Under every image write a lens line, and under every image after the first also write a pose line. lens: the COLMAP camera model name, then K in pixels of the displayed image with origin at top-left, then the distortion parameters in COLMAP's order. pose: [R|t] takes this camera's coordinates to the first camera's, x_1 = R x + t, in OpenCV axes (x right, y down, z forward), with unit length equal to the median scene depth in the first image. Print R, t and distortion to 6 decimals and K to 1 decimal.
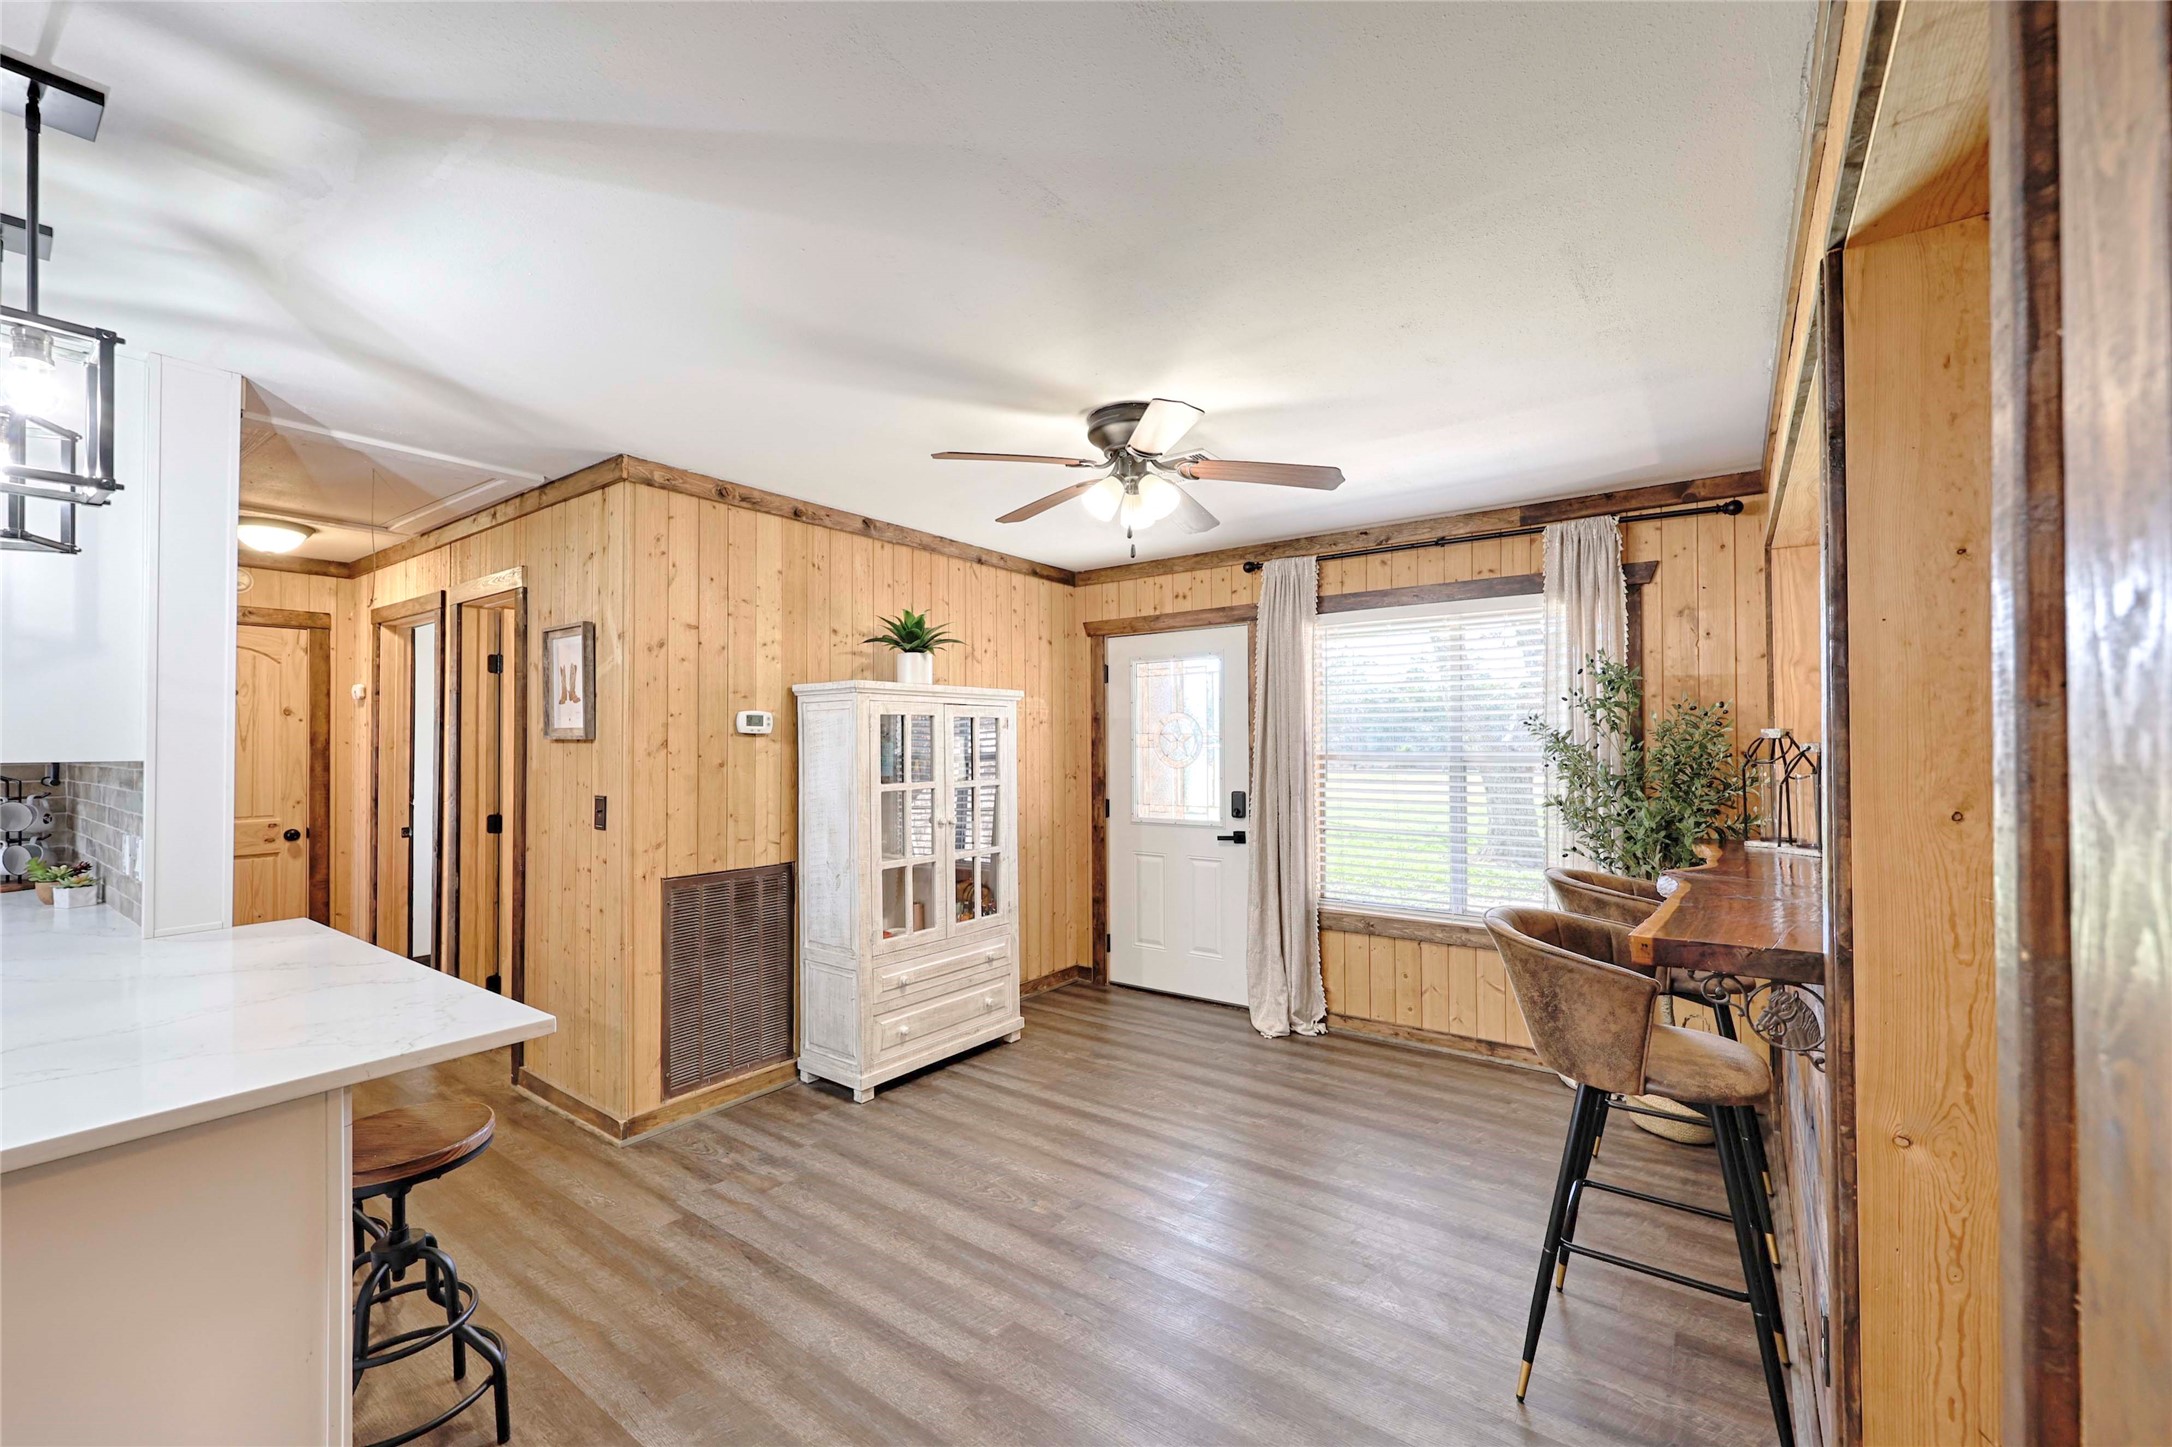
lens RADIAL K [[875.6, 0, 1079.8], [0, 875.6, 735.1], [0, 0, 1]] dist [-0.001237, 0.000966]
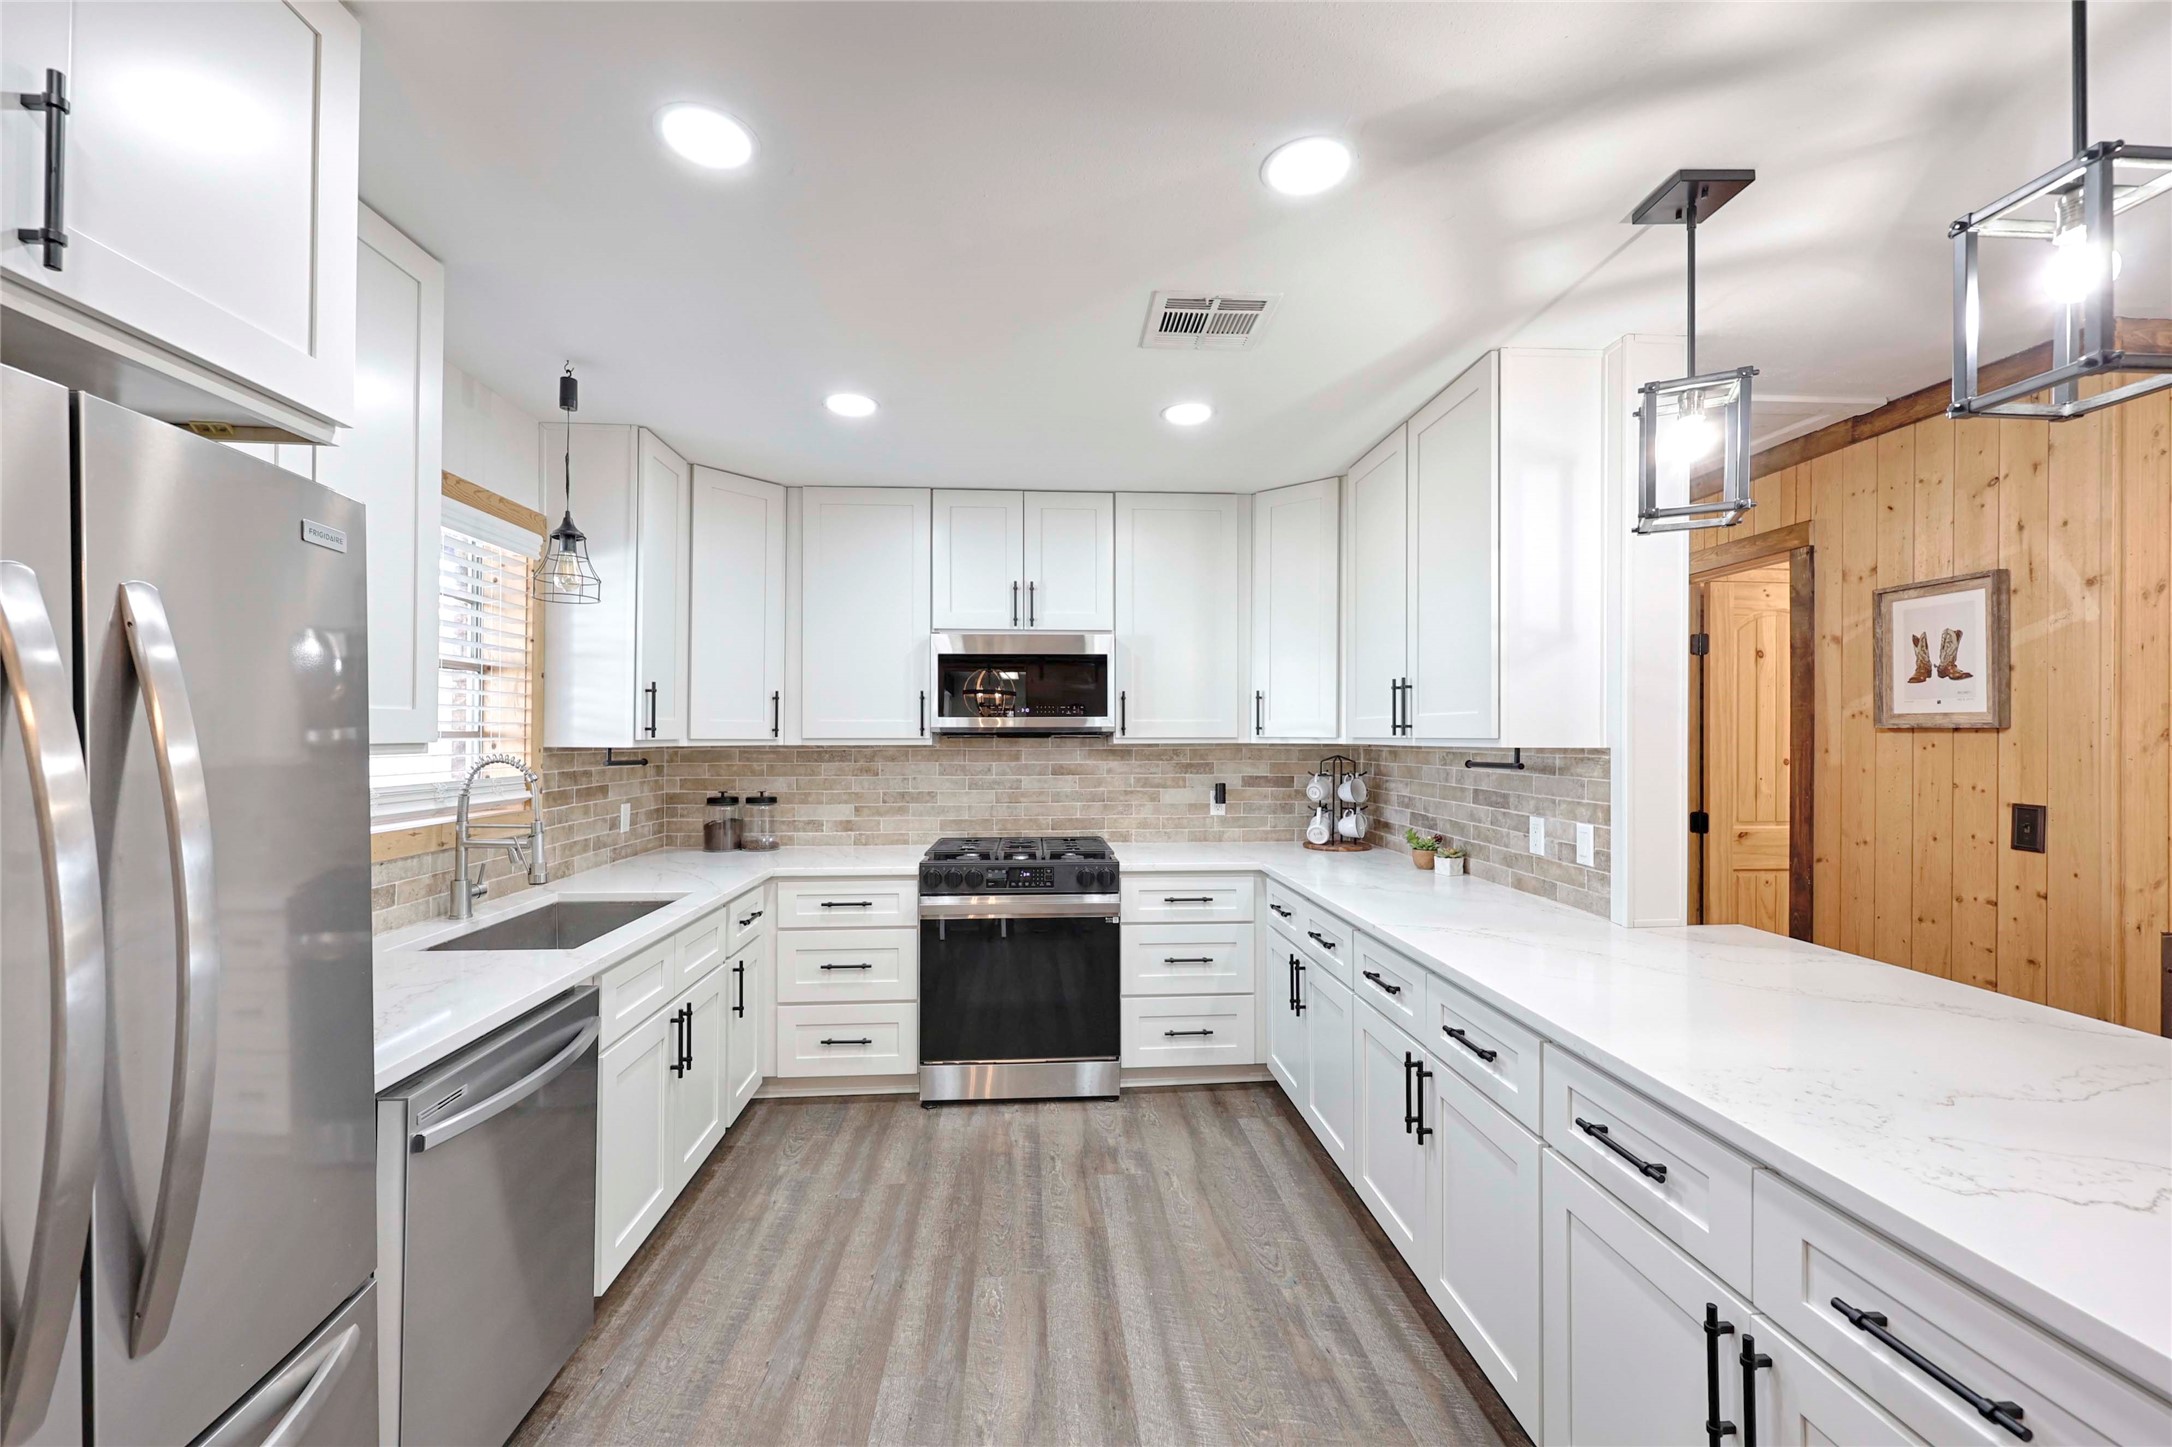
lens RADIAL K [[875.6, 0, 1088.2], [0, 875.6, 731.6], [0, 0, 1]] dist [-0.001237, 0.000966]
pose [[0.642070, 0.002476, -0.766642, -0.382339], [0.000480, 0.999993, 0.003632, 0.003932], [0.766646, -0.002700, 0.642065, -0.054686]]
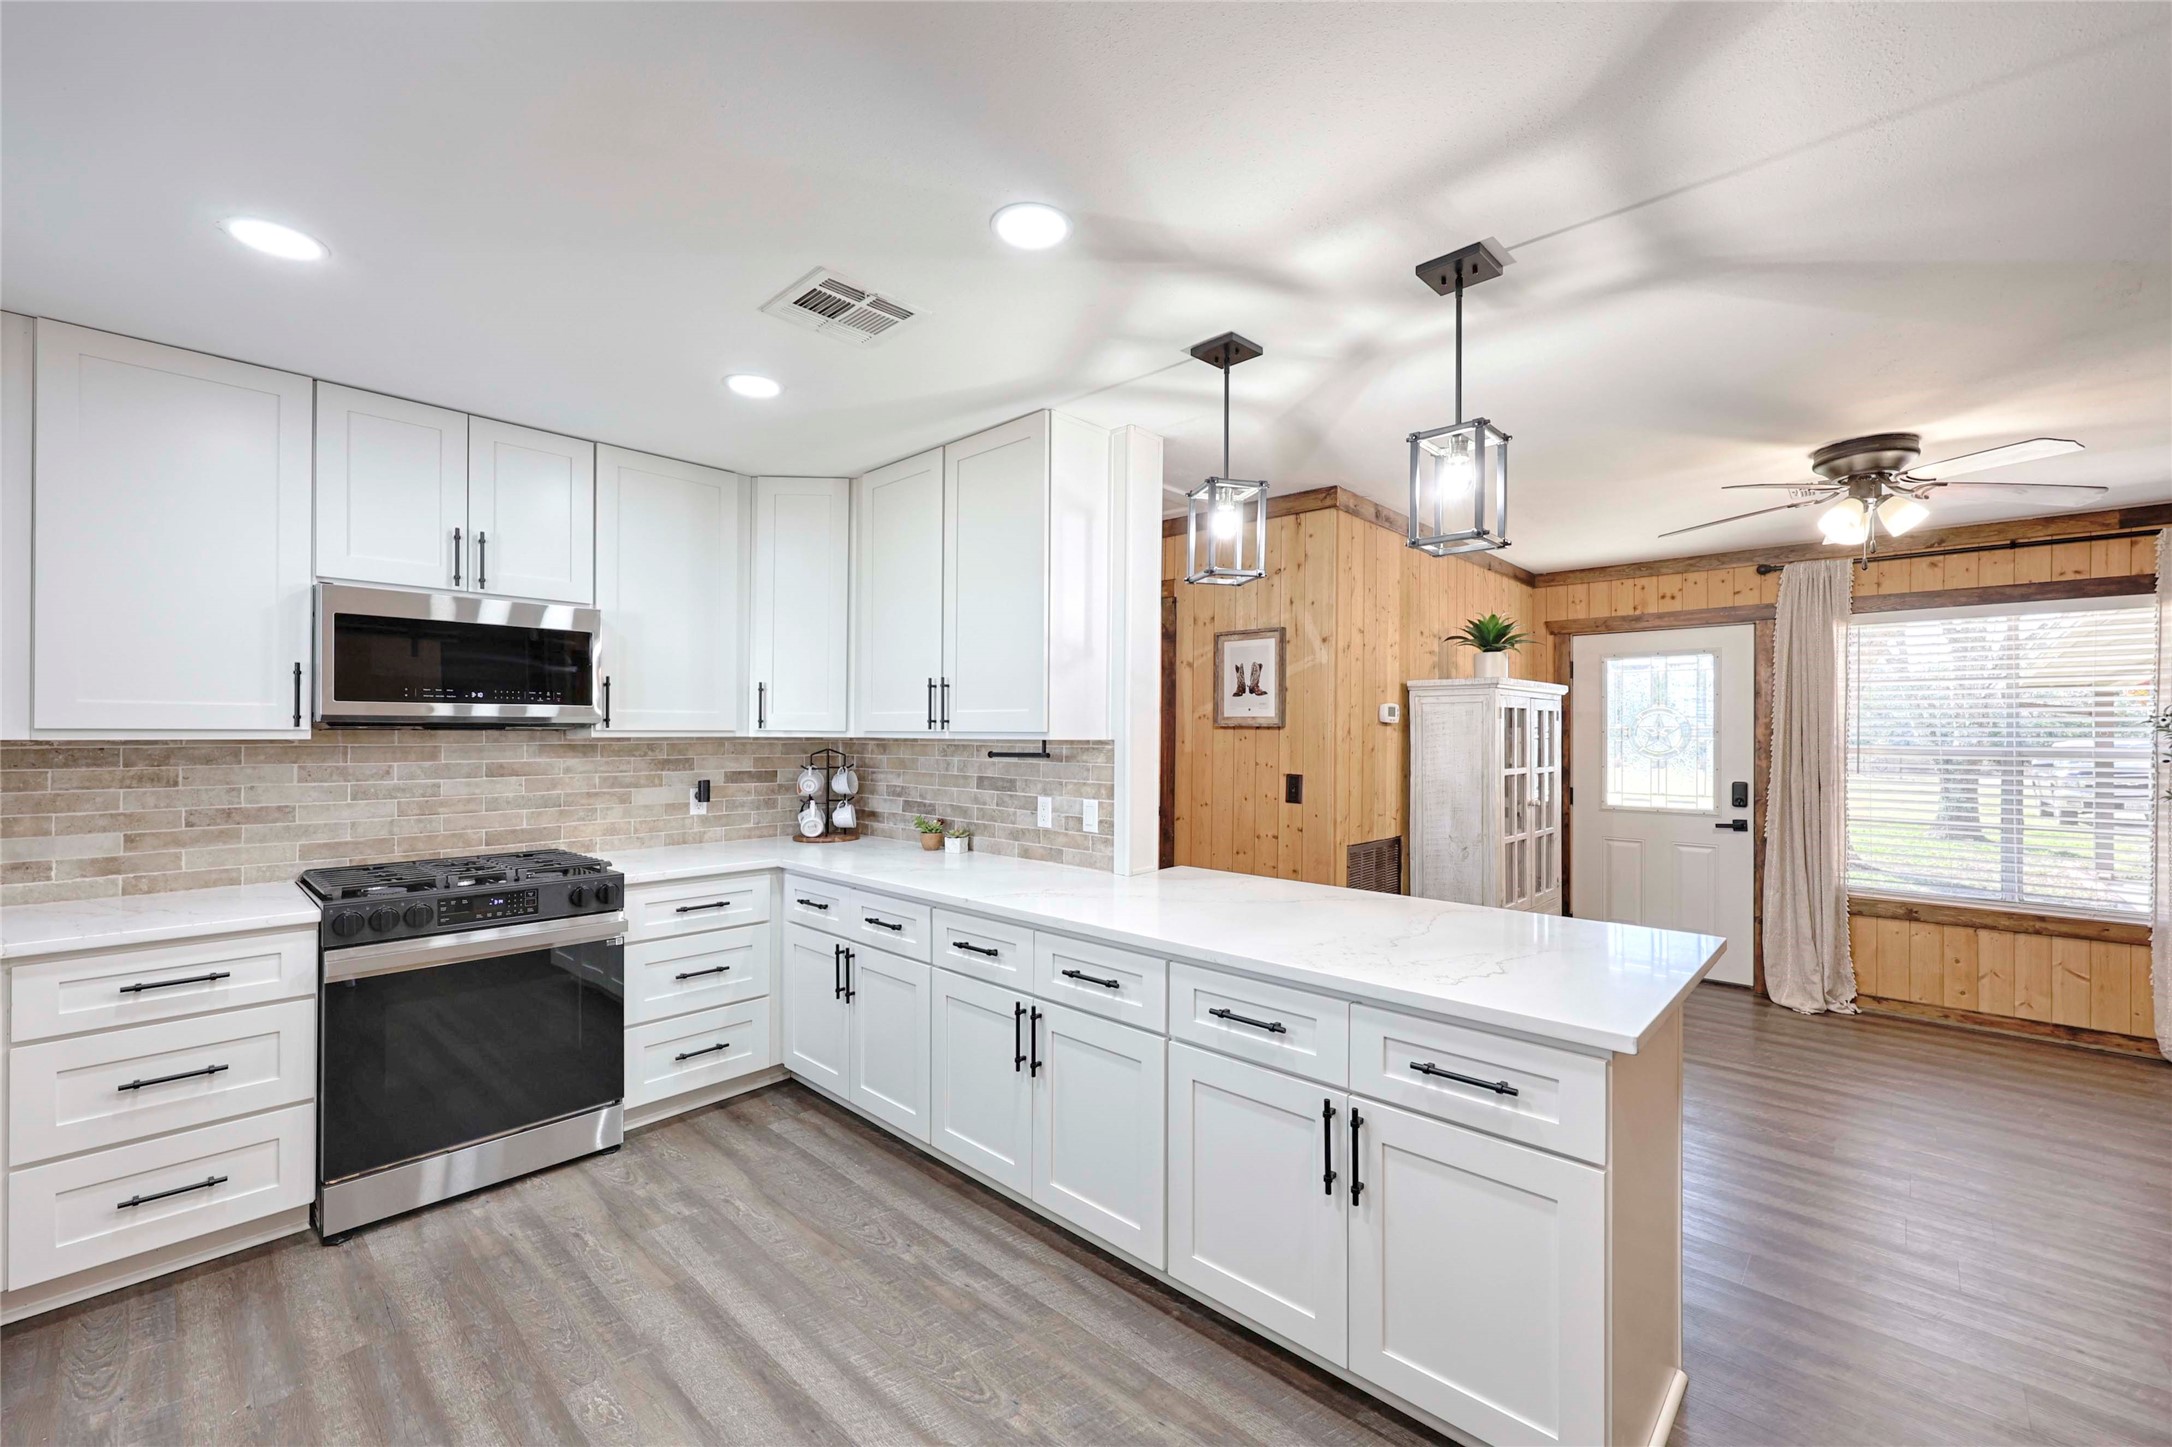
lens RADIAL K [[875.6, 0, 1083.3], [0, 875.6, 730.9], [0, 0, 1]] dist [-0.001237, 0.000966]
pose [[0.992258, 0.010559, -0.123746, -0.532245], [-0.009976, 0.999936, 0.005335, 0.005627], [0.123794, -0.004060, 0.992300, -0.162255]]
